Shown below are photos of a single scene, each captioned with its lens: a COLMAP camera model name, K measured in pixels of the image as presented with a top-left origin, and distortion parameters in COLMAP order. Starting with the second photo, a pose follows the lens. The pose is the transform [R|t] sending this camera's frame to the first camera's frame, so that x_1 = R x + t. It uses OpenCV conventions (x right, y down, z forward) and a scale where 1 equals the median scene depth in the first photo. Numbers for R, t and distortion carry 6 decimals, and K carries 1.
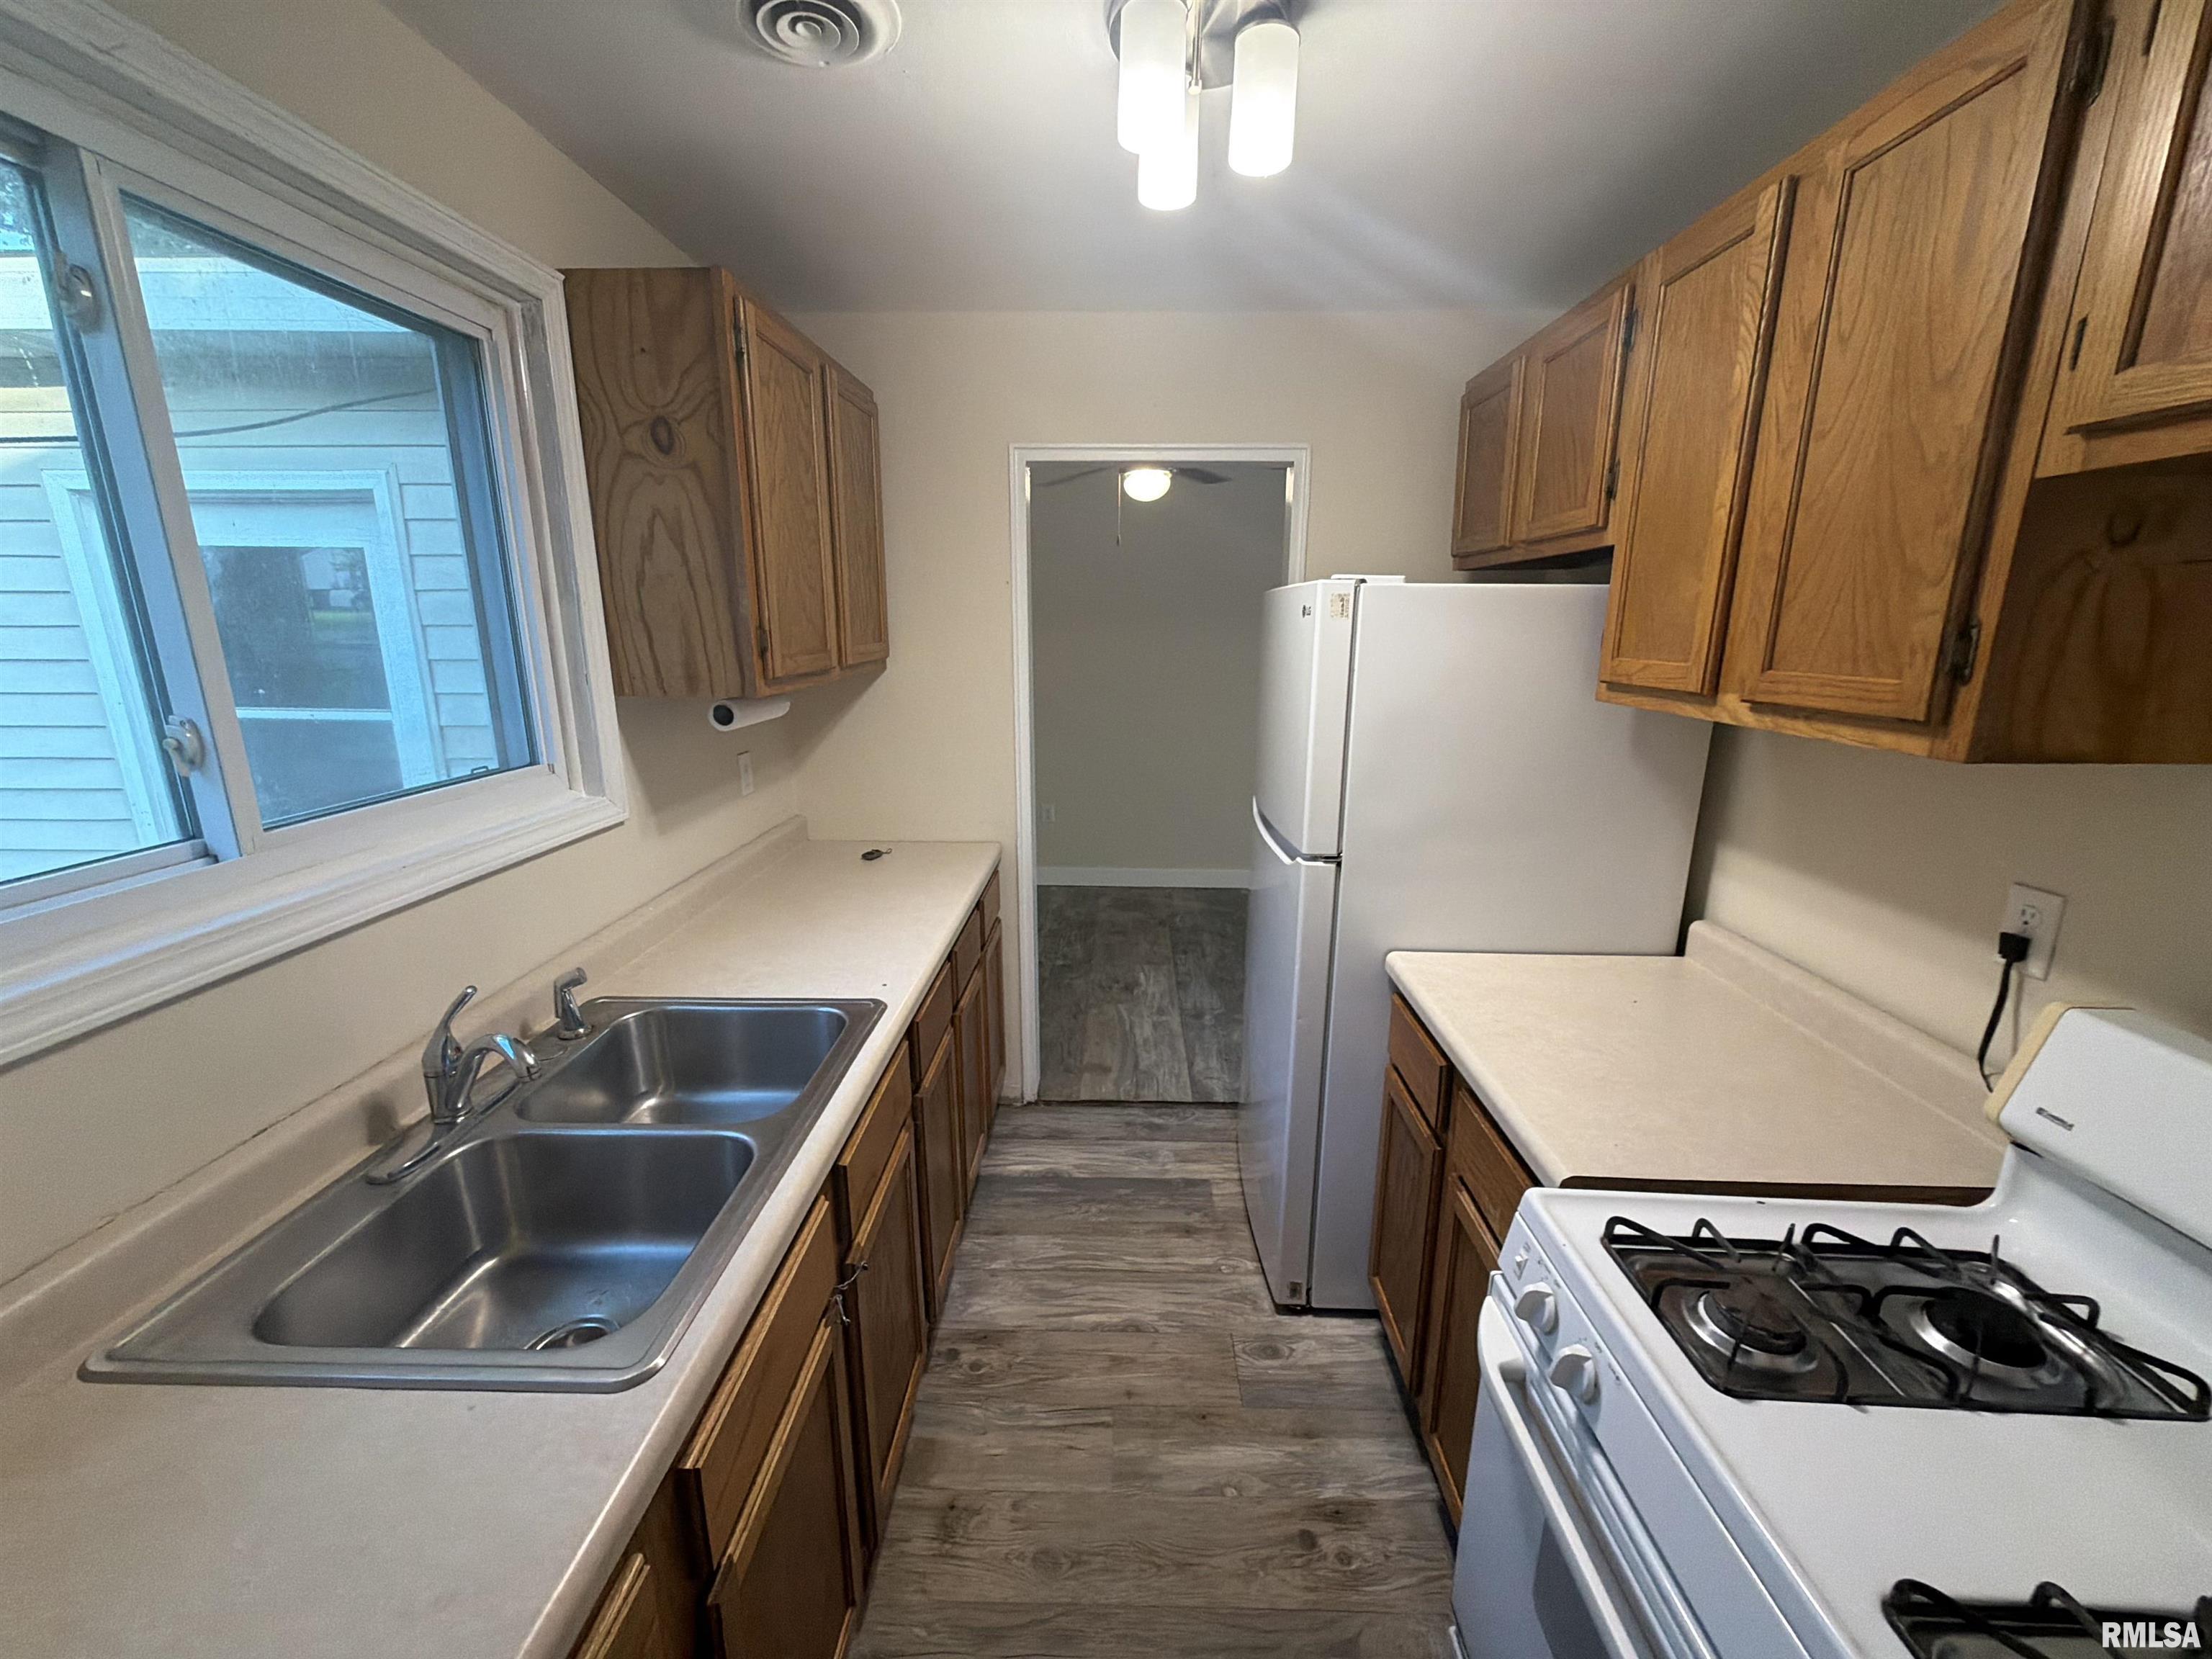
lens RADIAL K [[882.0, 0, 1105.6], [0, 882.0, 829.8], [0, 0, 1]] dist [0.000577, 0.000222]
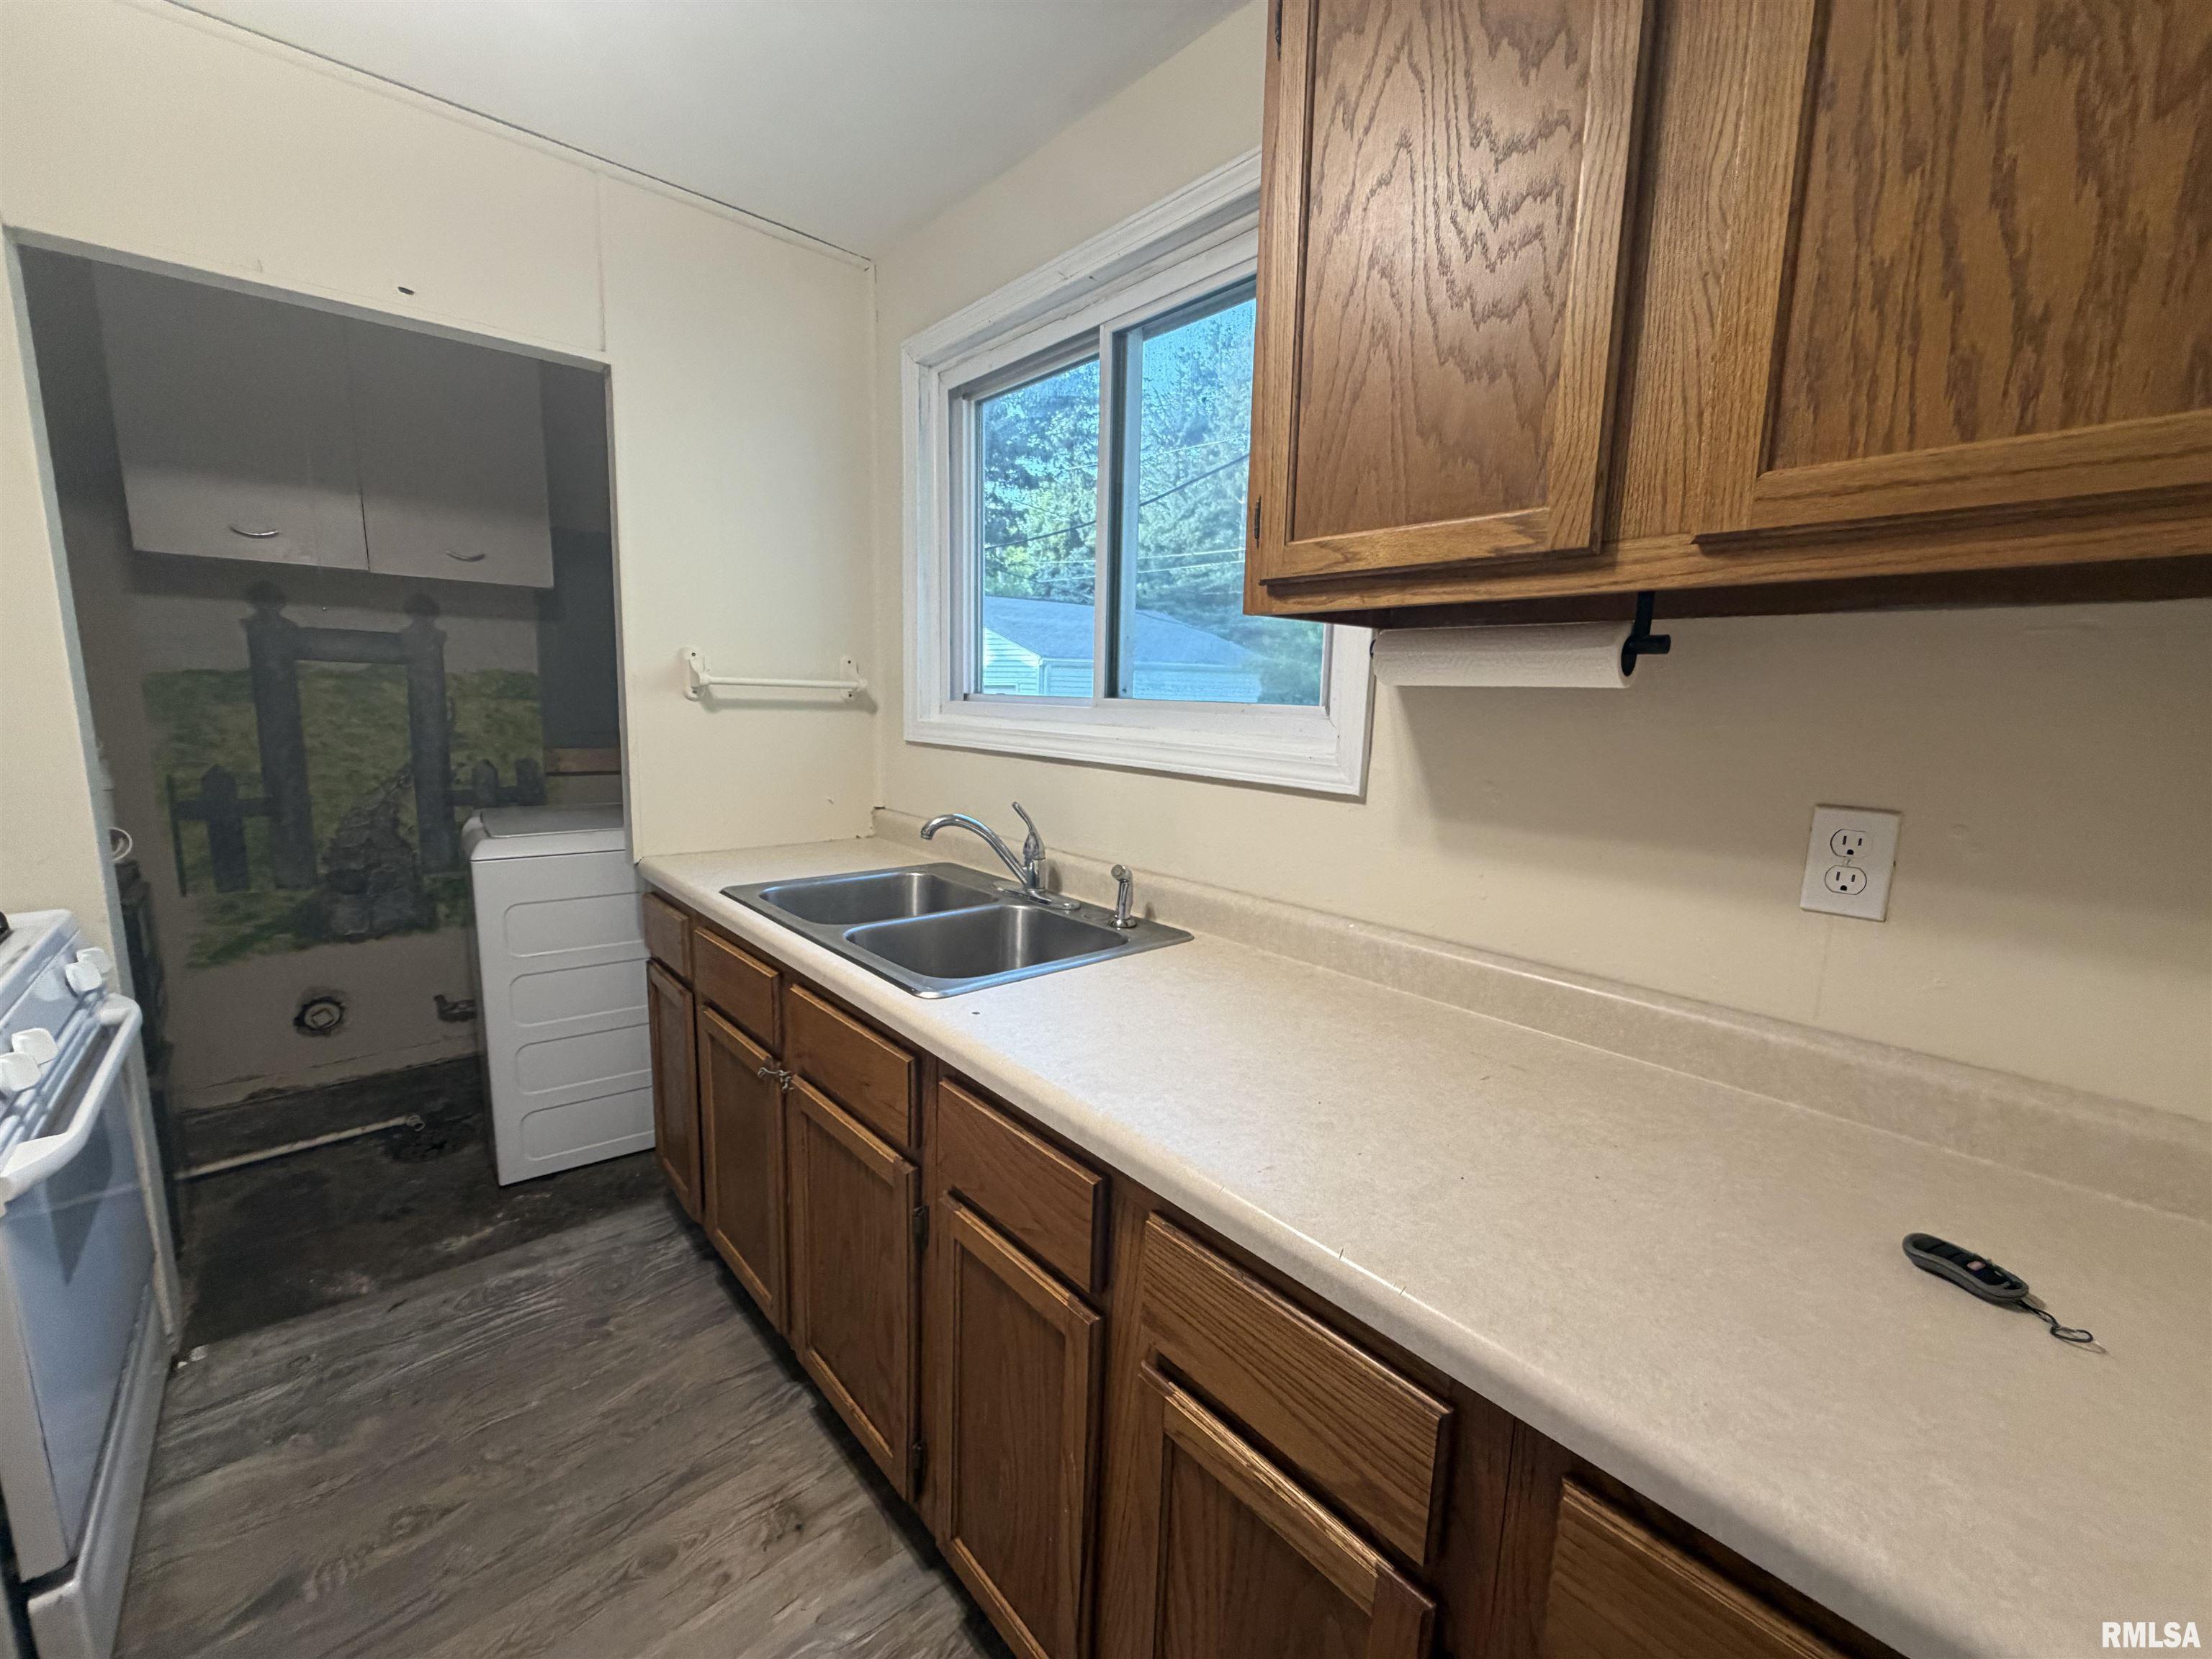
lens RADIAL K [[882.0, 0, 1107.3], [0, 882.0, 832.5], [0, 0, 1]] dist [0.000577, 0.000222]
pose [[-0.725364, 0.086445, -0.682916, 0.136890], [-0.191986, 0.927312, 0.321300, -0.200681], [0.661051, 0.364170, -0.656043, 1.489060]]
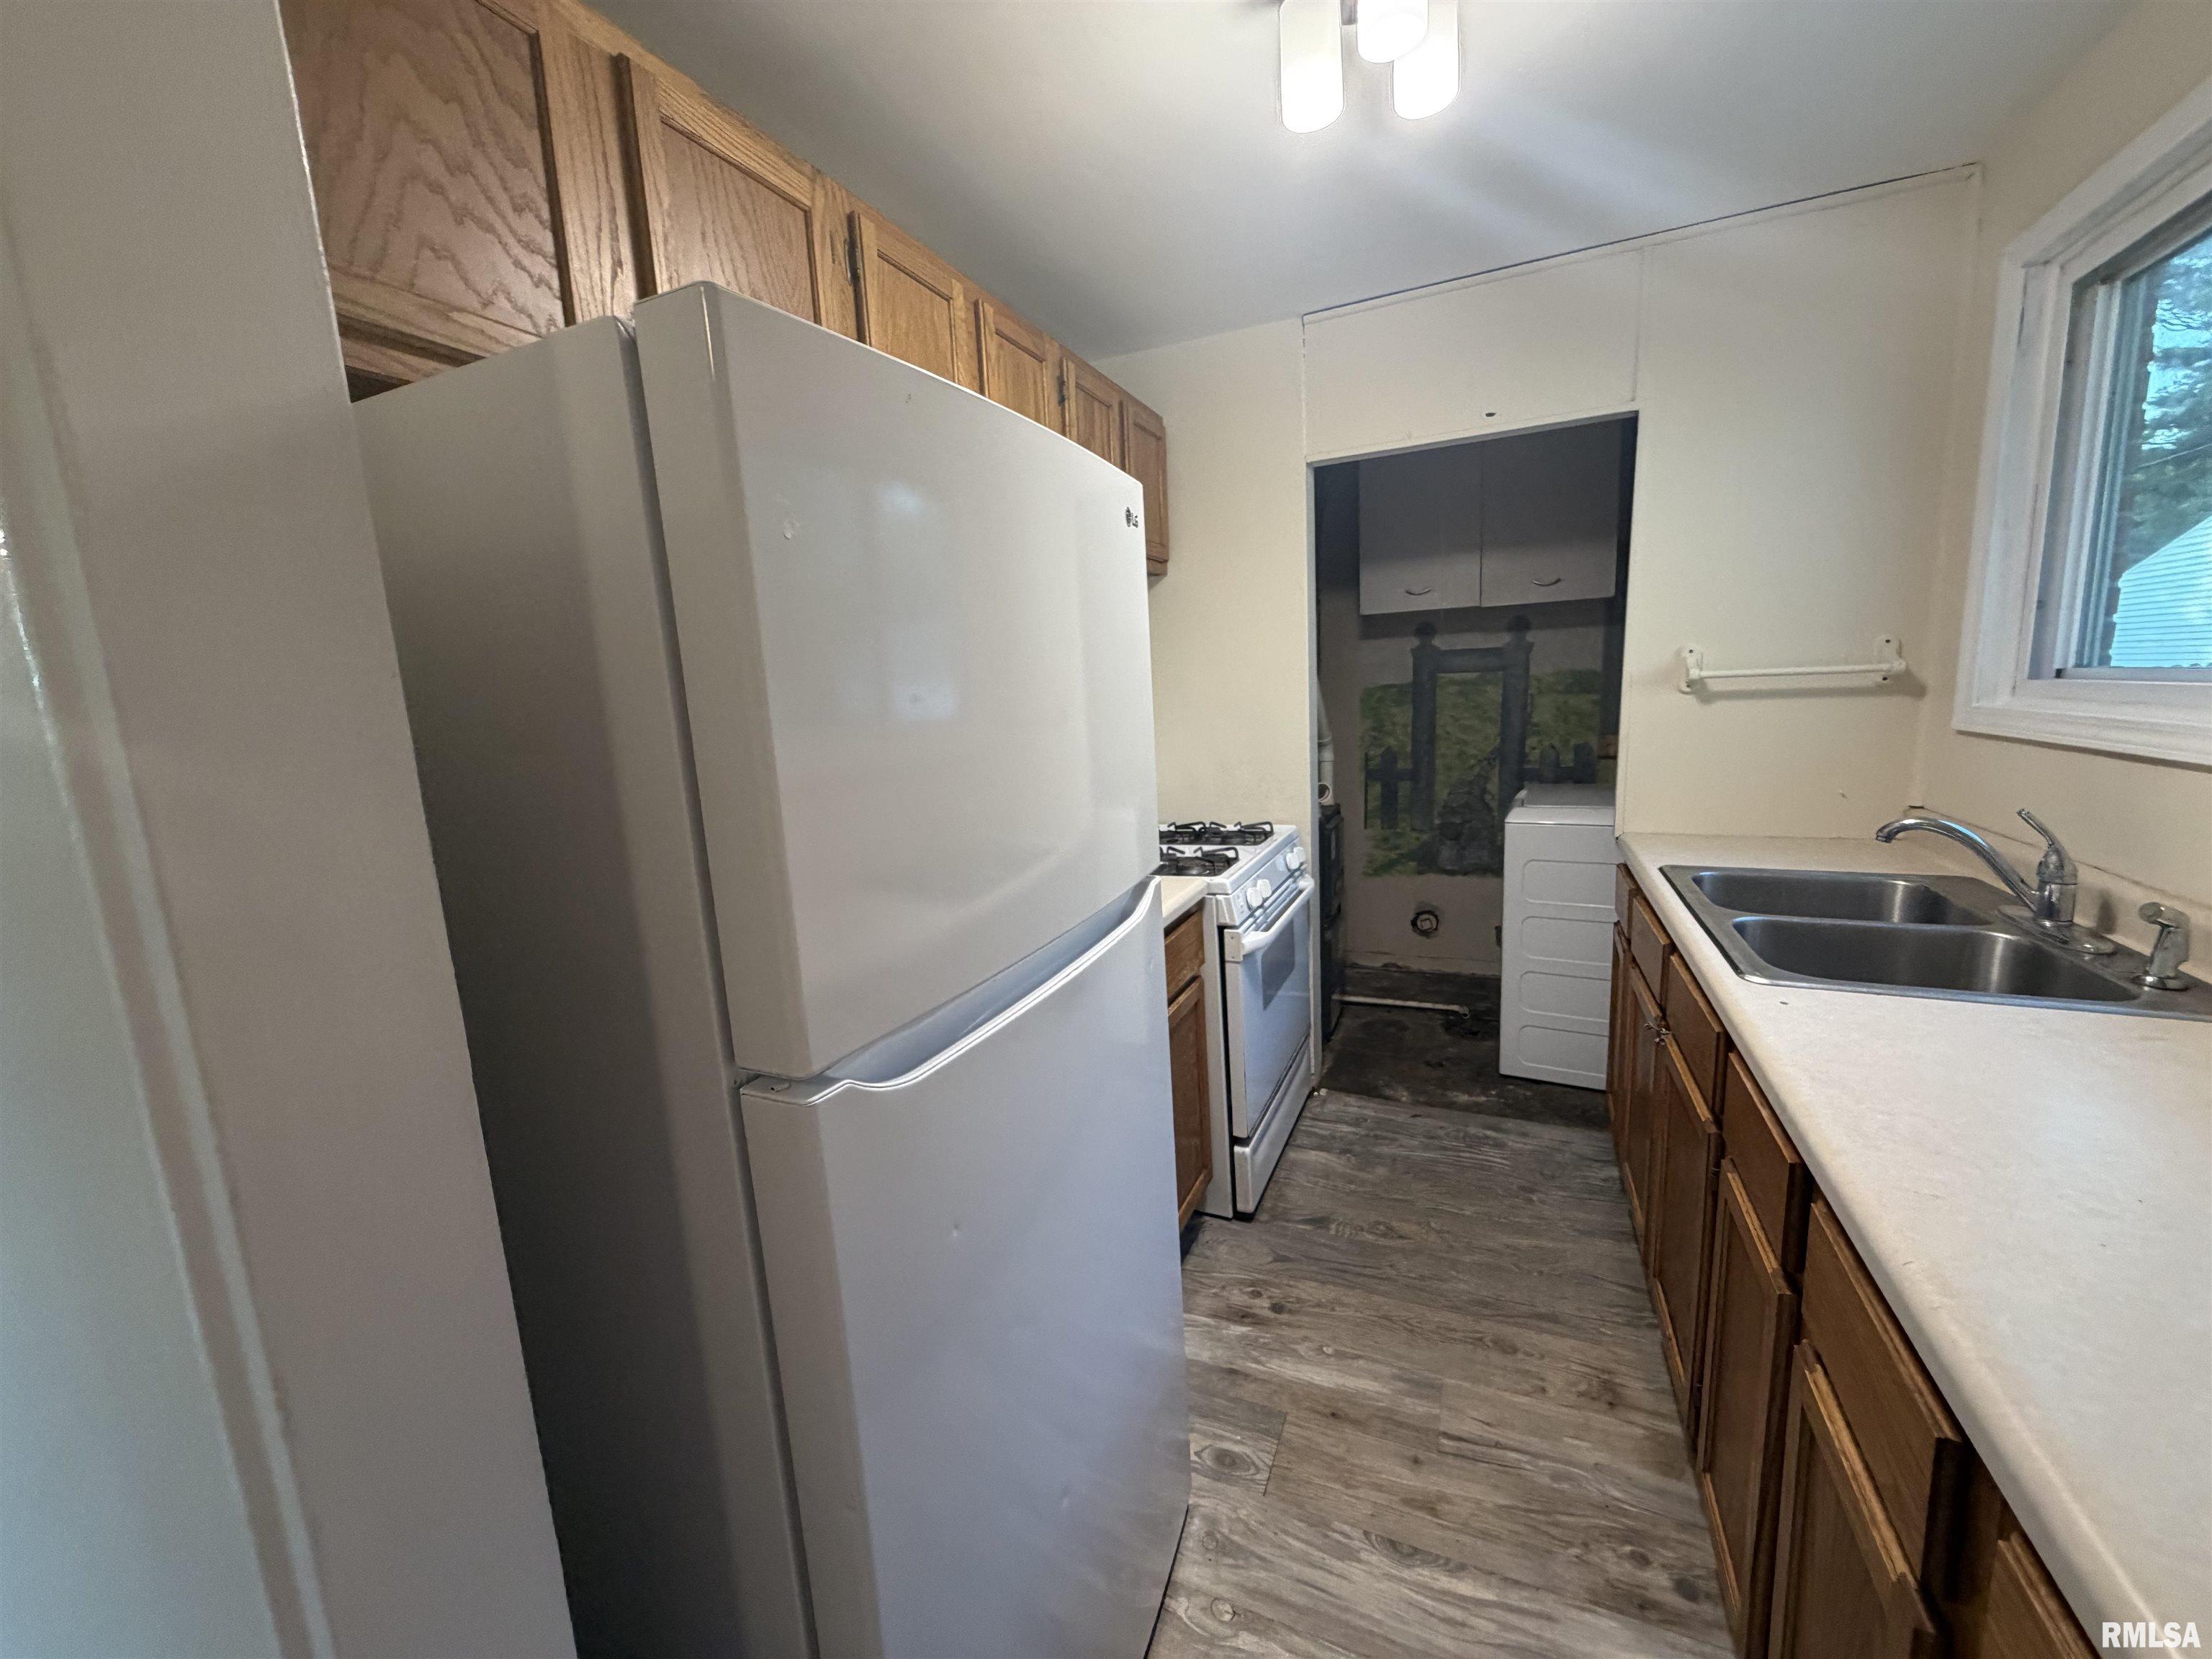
lens RADIAL K [[882.0, 0, 1102.6], [0, 882.0, 825.6], [0, 0, 1]] dist [0.000577, 0.000222]
pose [[-0.921427, -0.015197, 0.388254, -0.016930], [0.140468, 0.918623, 0.369325, -0.306283], [-0.362272, 0.394843, -0.844309, 1.776286]]
